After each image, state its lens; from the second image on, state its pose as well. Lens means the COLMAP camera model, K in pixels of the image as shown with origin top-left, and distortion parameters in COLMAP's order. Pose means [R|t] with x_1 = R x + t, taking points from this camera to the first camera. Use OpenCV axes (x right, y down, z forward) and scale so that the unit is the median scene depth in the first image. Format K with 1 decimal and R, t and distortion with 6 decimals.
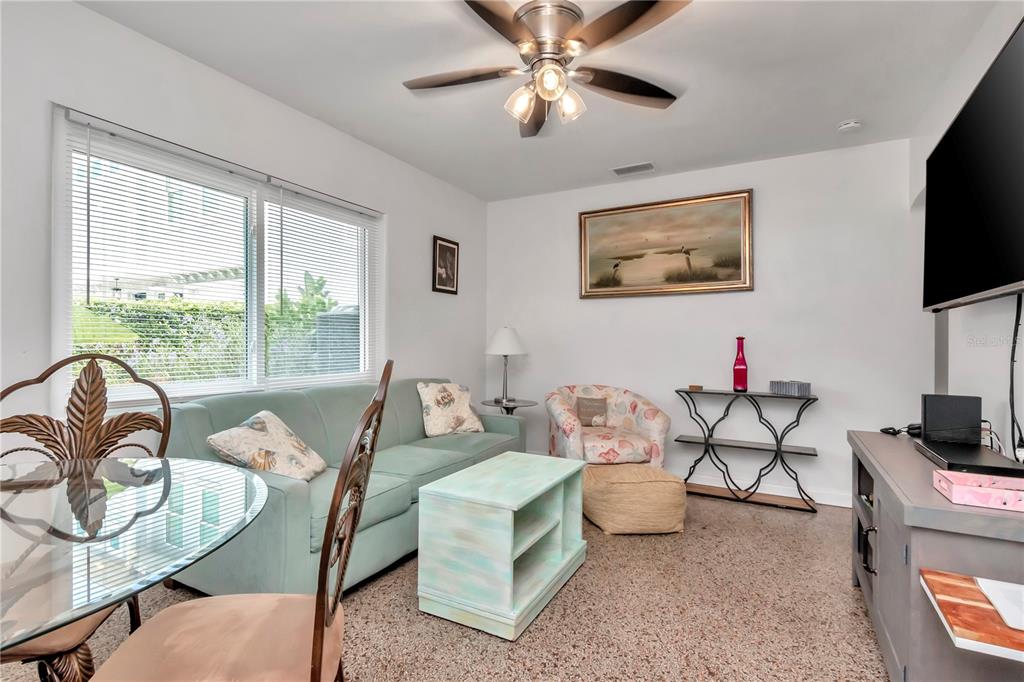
lens RADIAL K [[481.2, 0, 506.3], [0, 481.2, 341.8], [0, 0, 1]] dist [0.000743, -0.000019]
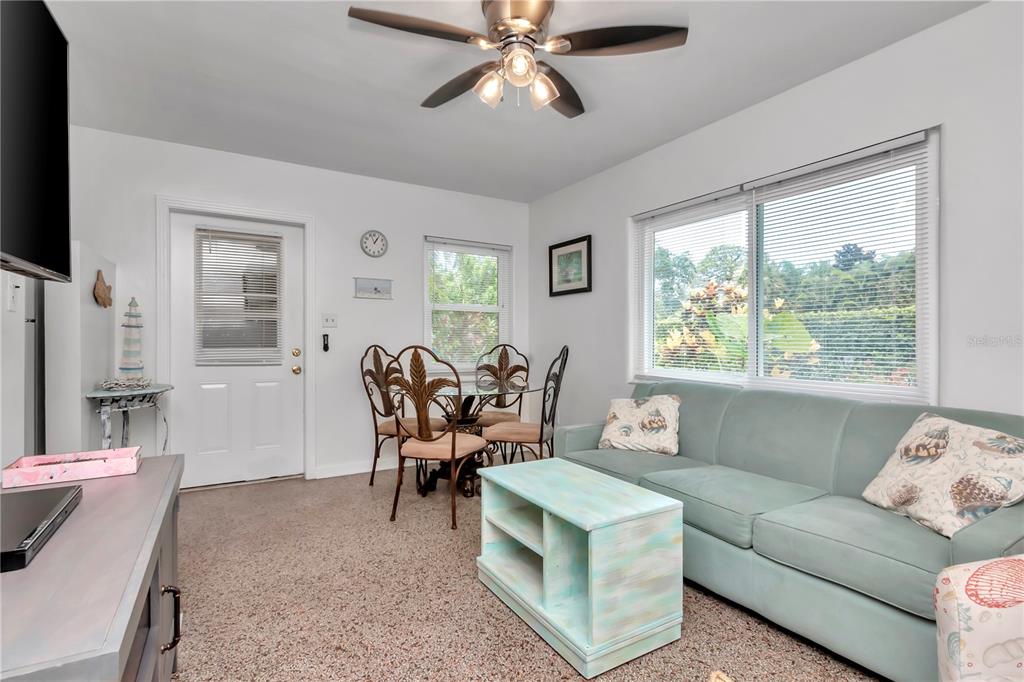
lens RADIAL K [[481.2, 0, 507.0], [0, 481.2, 339.4], [0, 0, 1]] dist [0.000743, -0.000019]
pose [[-0.493375, -0.010299, -0.869756, 1.042479], [-0.005935, 0.999946, -0.008474, 0.015184], [0.869797, 0.000981, -0.493410, 1.641421]]
